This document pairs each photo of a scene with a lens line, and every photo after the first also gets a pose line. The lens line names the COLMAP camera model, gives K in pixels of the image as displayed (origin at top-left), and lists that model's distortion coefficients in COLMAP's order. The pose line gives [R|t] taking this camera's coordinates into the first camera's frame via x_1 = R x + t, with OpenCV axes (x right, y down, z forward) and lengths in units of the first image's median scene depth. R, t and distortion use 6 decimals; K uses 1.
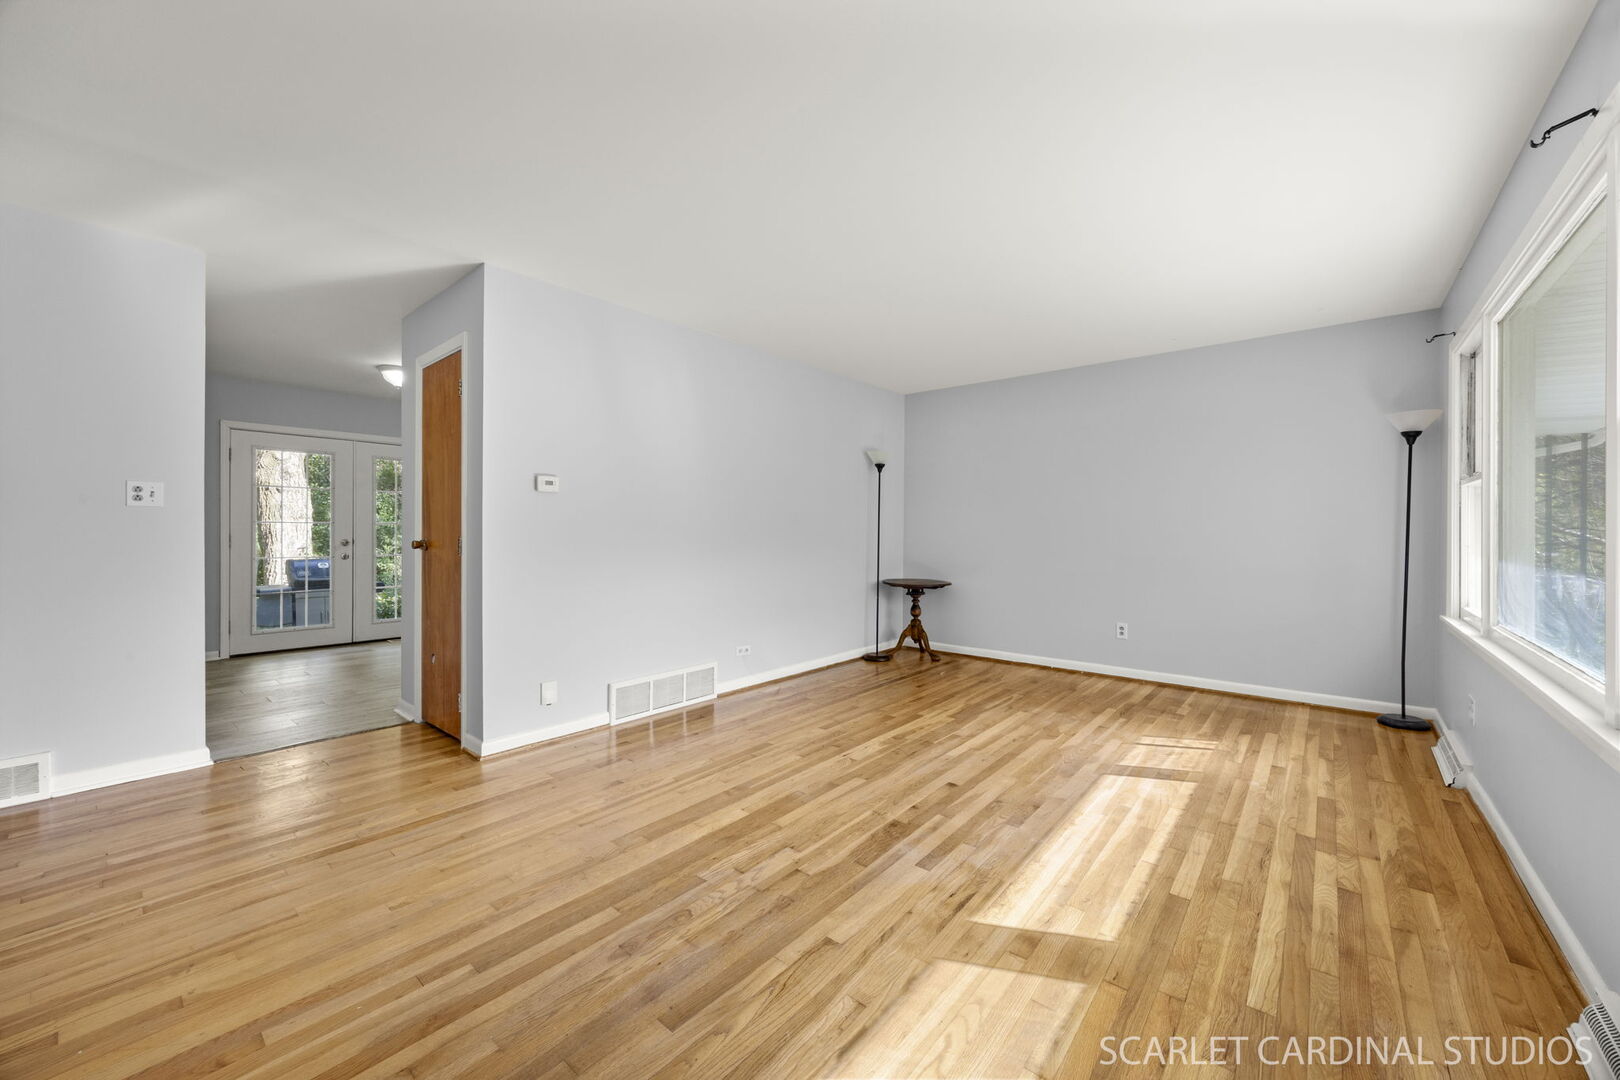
lens RADIAL K [[619.2, 0, 810.0], [0, 619.2, 540.0], [0, 0, 1]] dist [-0.001070, 0.000023]
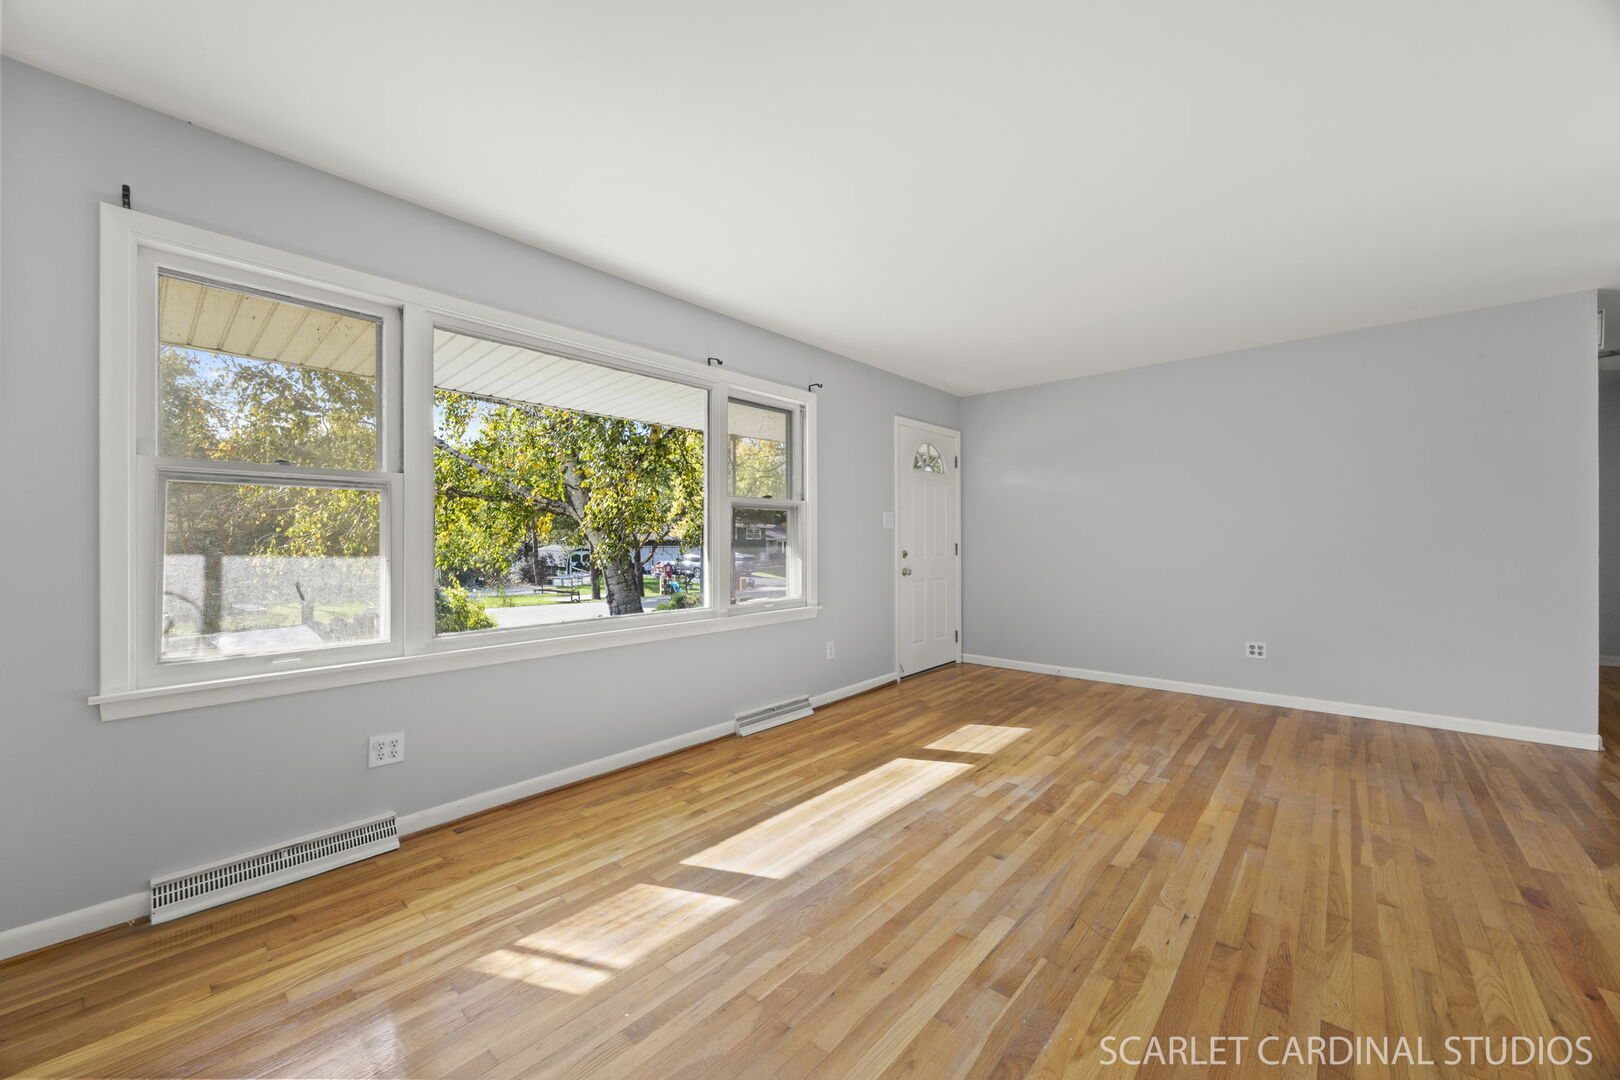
lens RADIAL K [[619.2, 0, 810.0], [0, 619.2, 540.0], [0, 0, 1]] dist [-0.001070, 0.000023]
pose [[-0.999764, 0.000204, 0.021702, 0.349181], [0.000560, 0.999866, 0.016382, -0.019938], [-0.021695, 0.016390, -0.999630, 1.377645]]
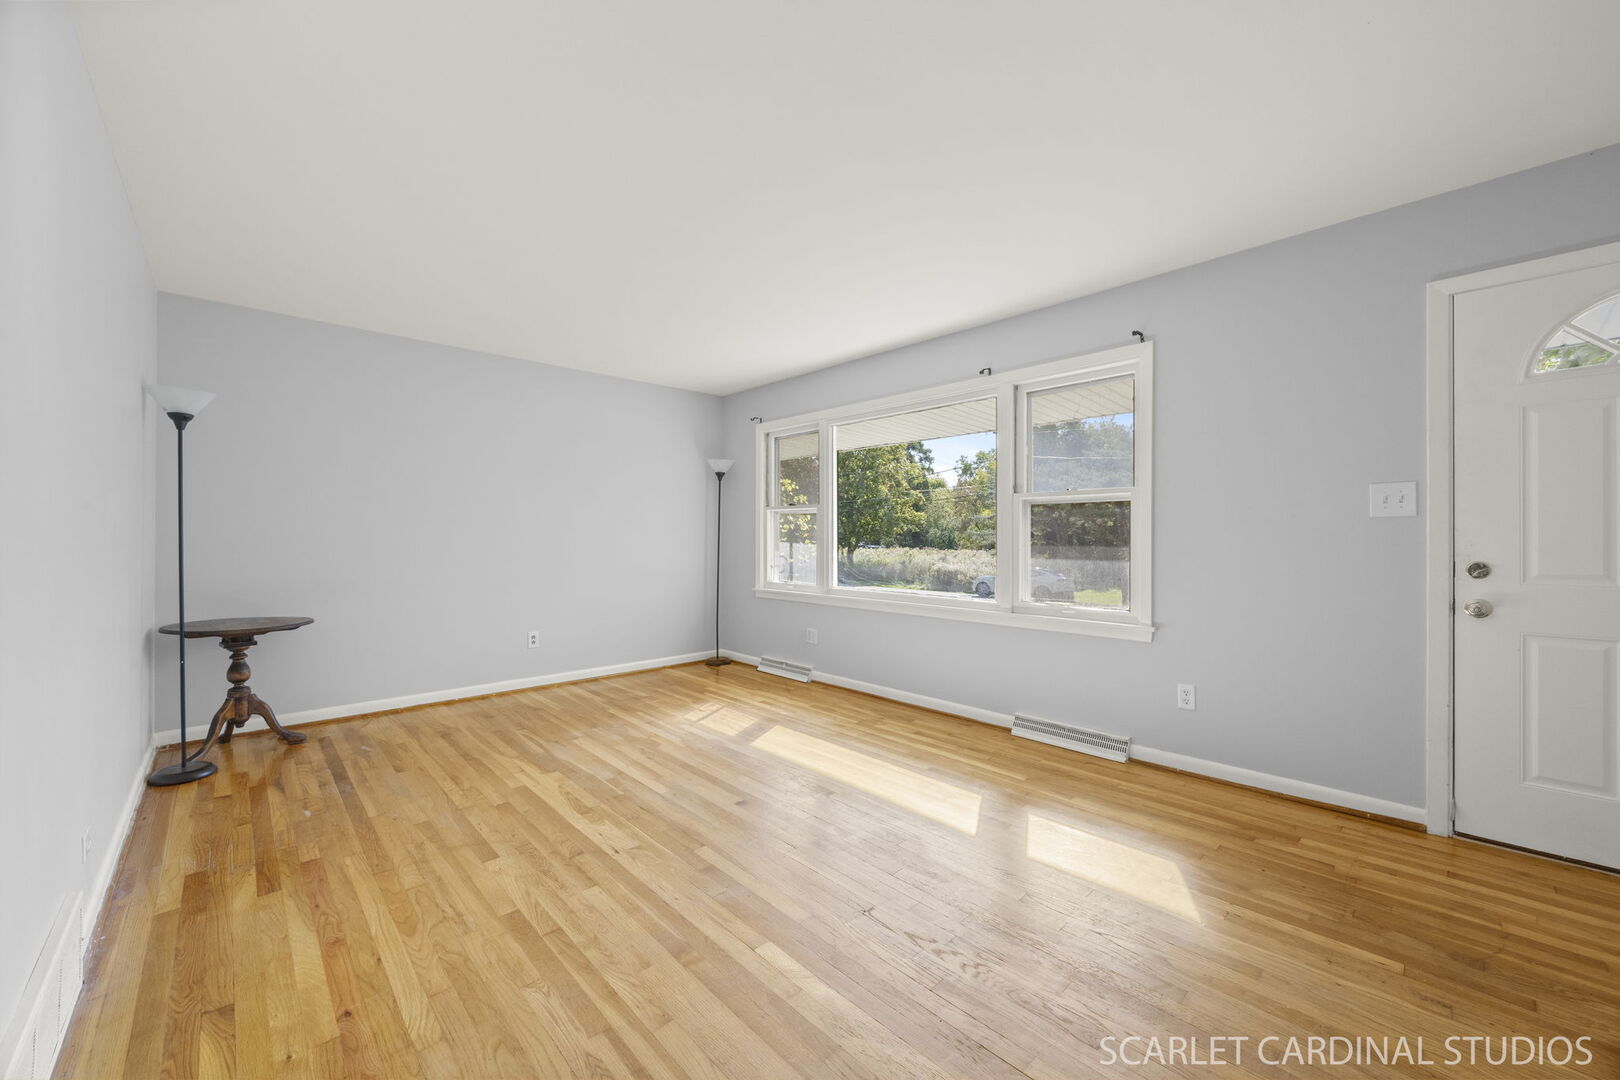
lens RADIAL K [[619.2, 0, 810.0], [0, 619.2, 540.0], [0, 0, 1]] dist [-0.001070, 0.000023]
pose [[0.119347, -0.007050, 0.992828, -0.540466], [0.015708, 0.999863, 0.005212, -0.010771], [-0.992728, 0.014973, 0.119441, 0.592936]]
